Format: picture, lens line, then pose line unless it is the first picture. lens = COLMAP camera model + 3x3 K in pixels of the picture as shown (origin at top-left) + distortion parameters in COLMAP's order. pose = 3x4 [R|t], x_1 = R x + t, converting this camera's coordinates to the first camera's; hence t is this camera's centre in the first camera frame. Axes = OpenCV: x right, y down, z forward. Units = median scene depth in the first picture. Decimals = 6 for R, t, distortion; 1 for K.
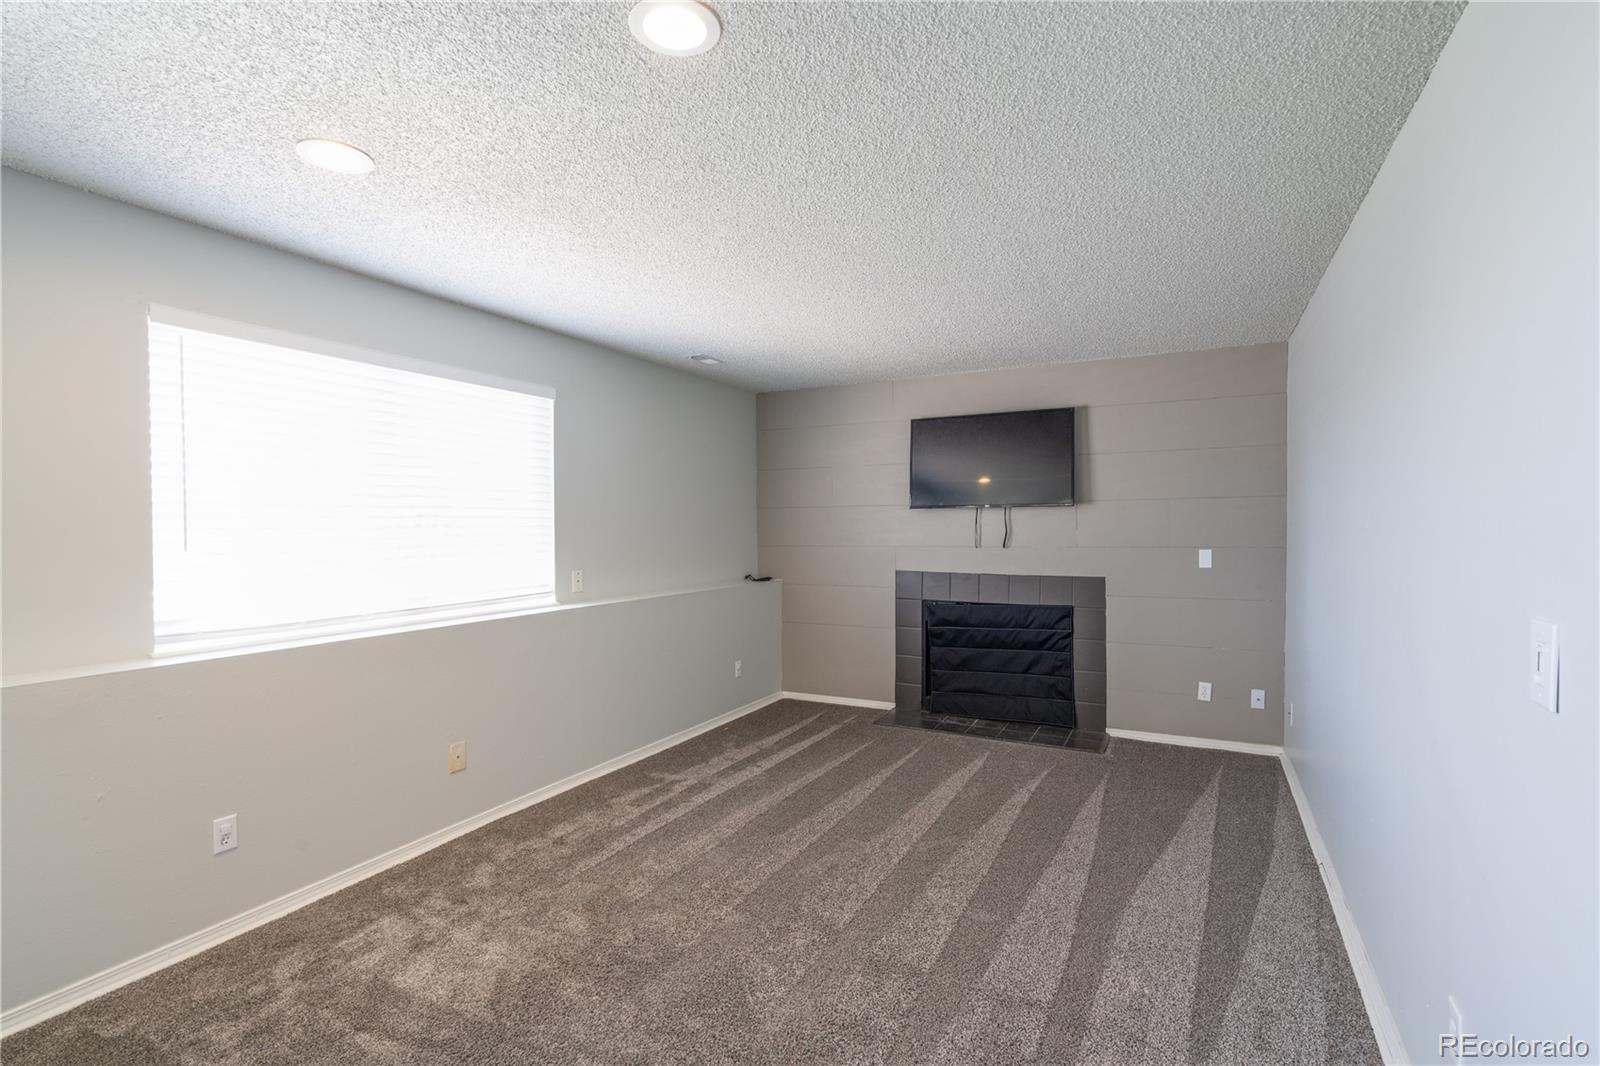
lens RADIAL K [[748.0, 0, 799.3], [0, 748.0, 539.4], [0, 0, 1]] dist [-0.001029, 0.001783]
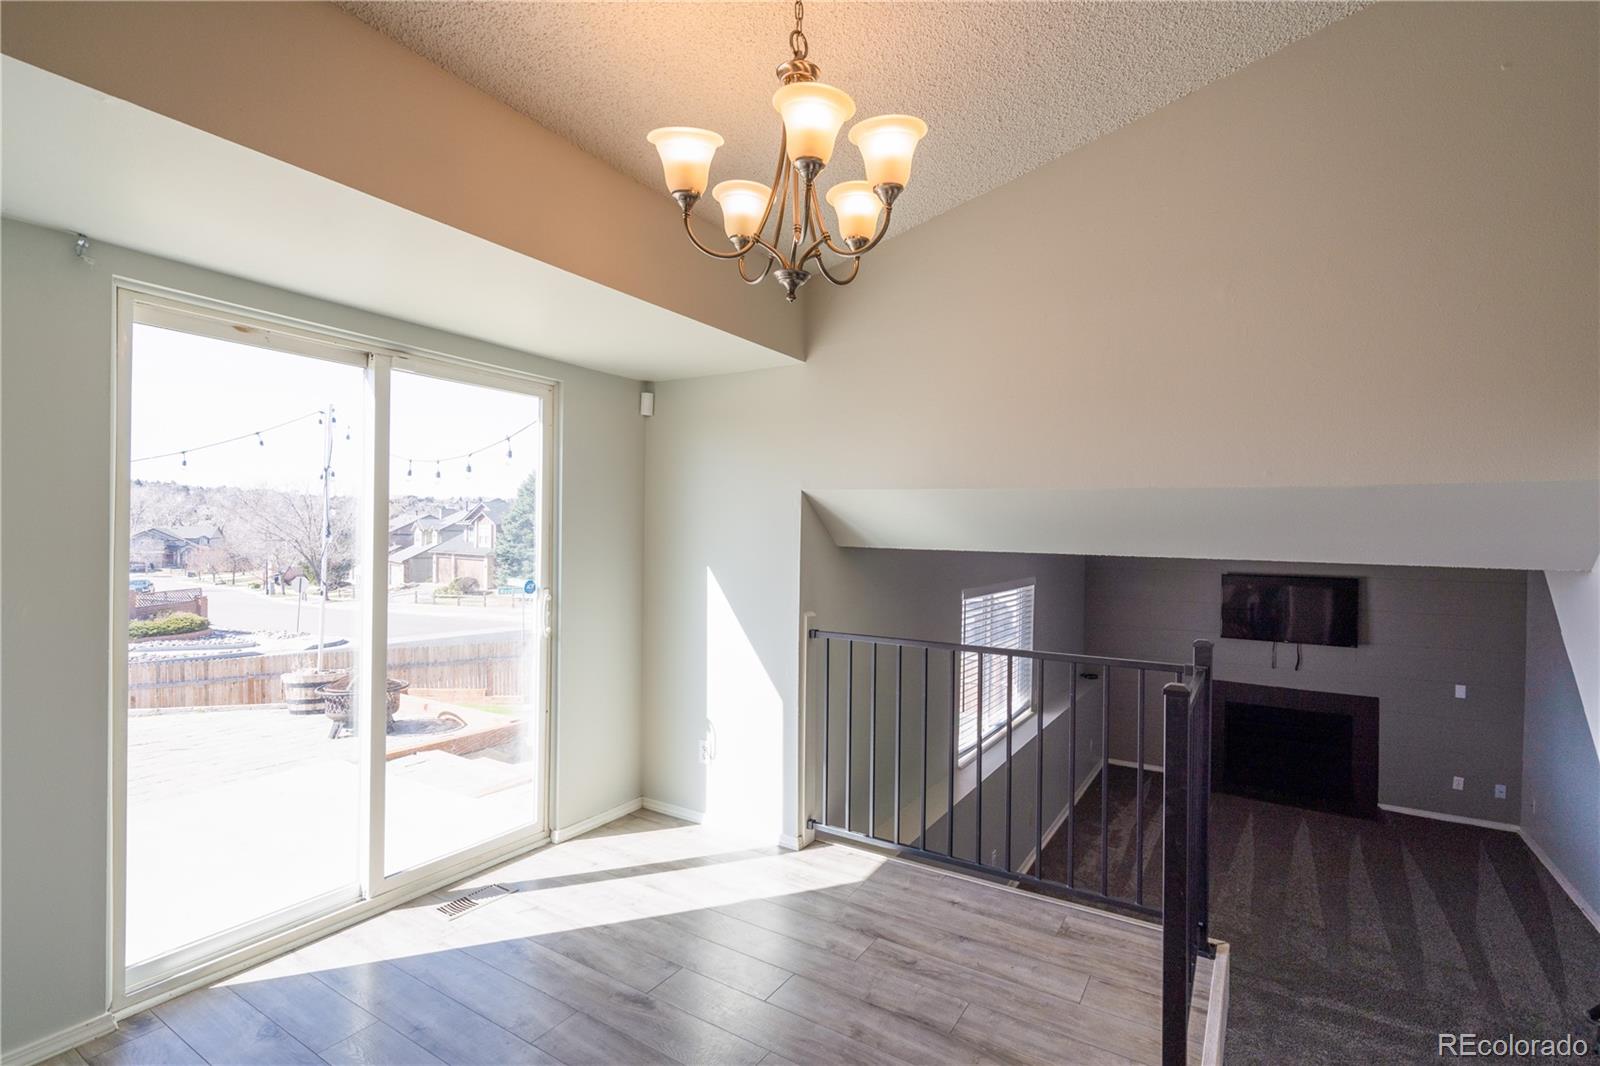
lens RADIAL K [[748.0, 0, 799.3], [0, 748.0, 539.4], [0, 0, 1]] dist [-0.001029, 0.001783]
pose [[0.996420, 0.020016, -0.082143, -0.584264], [-0.020697, 0.999758, -0.007443, -0.218183], [0.081974, 0.009116, 0.996593, -0.520588]]
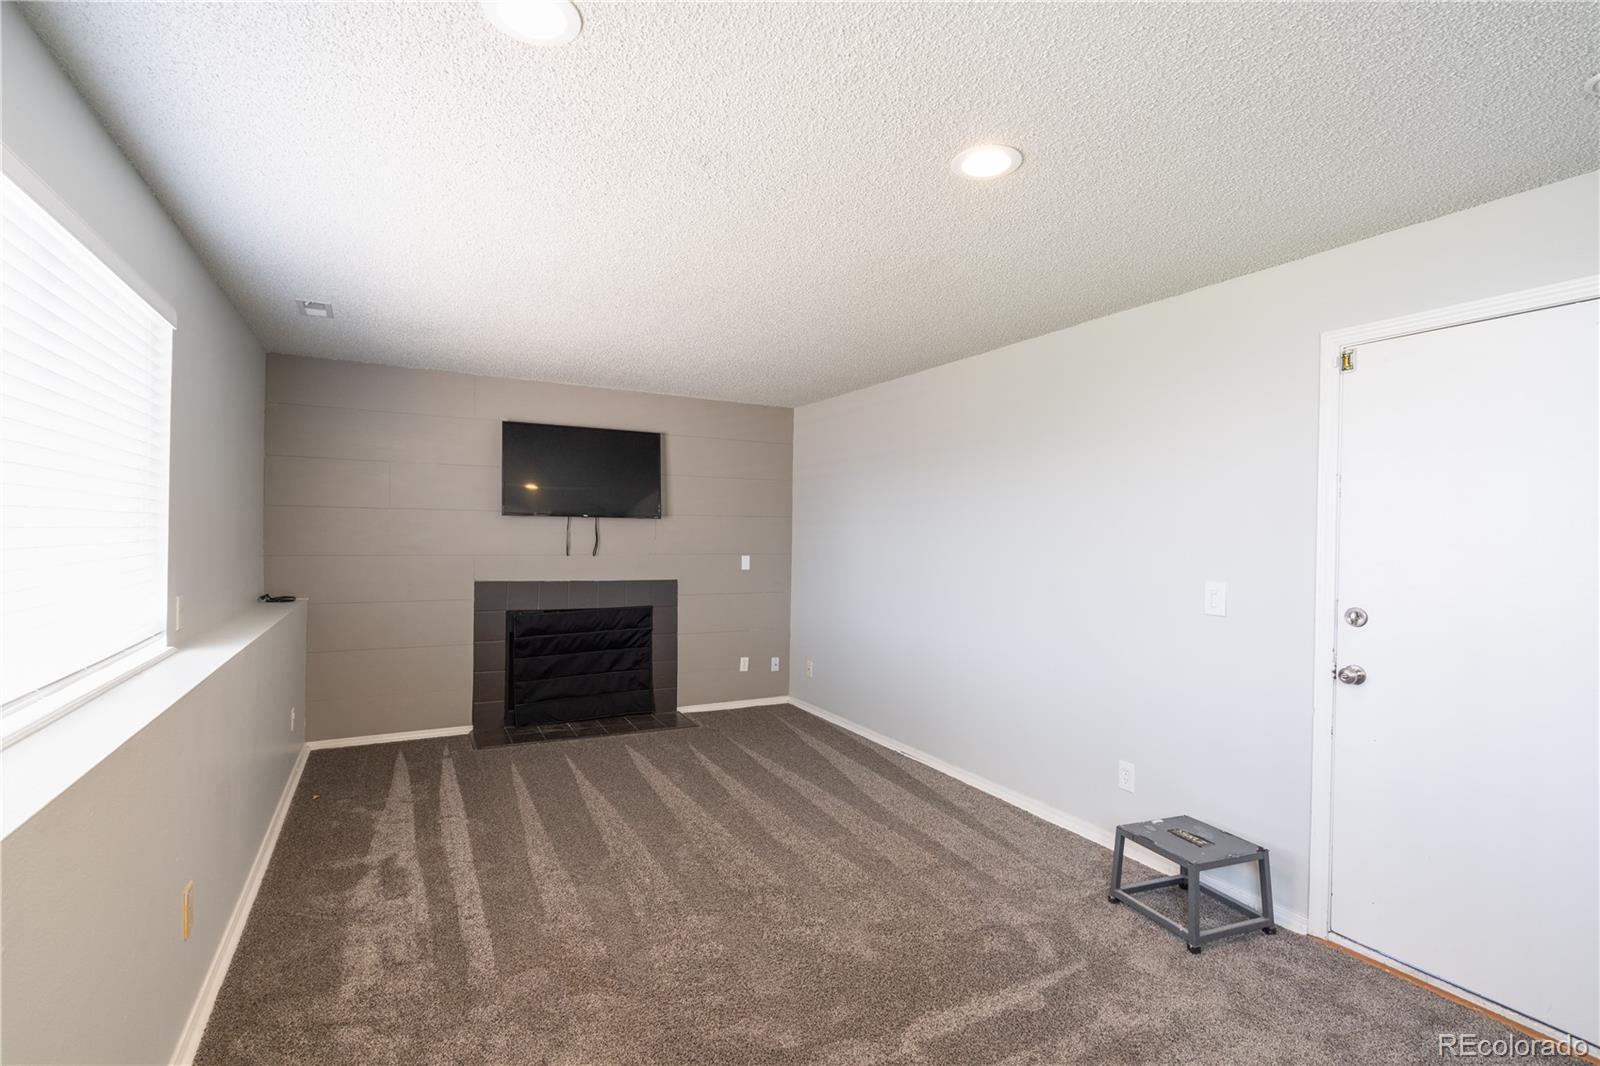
lens RADIAL K [[748.0, 0, 799.3], [0, 748.0, 539.4], [0, 0, 1]] dist [-0.001029, 0.001783]
pose [[0.561299, 0.011710, 0.827530, -0.464421], [-0.005055, 0.999930, -0.010720, -0.001840], [-0.827597, 0.001834, 0.561319, 0.173493]]
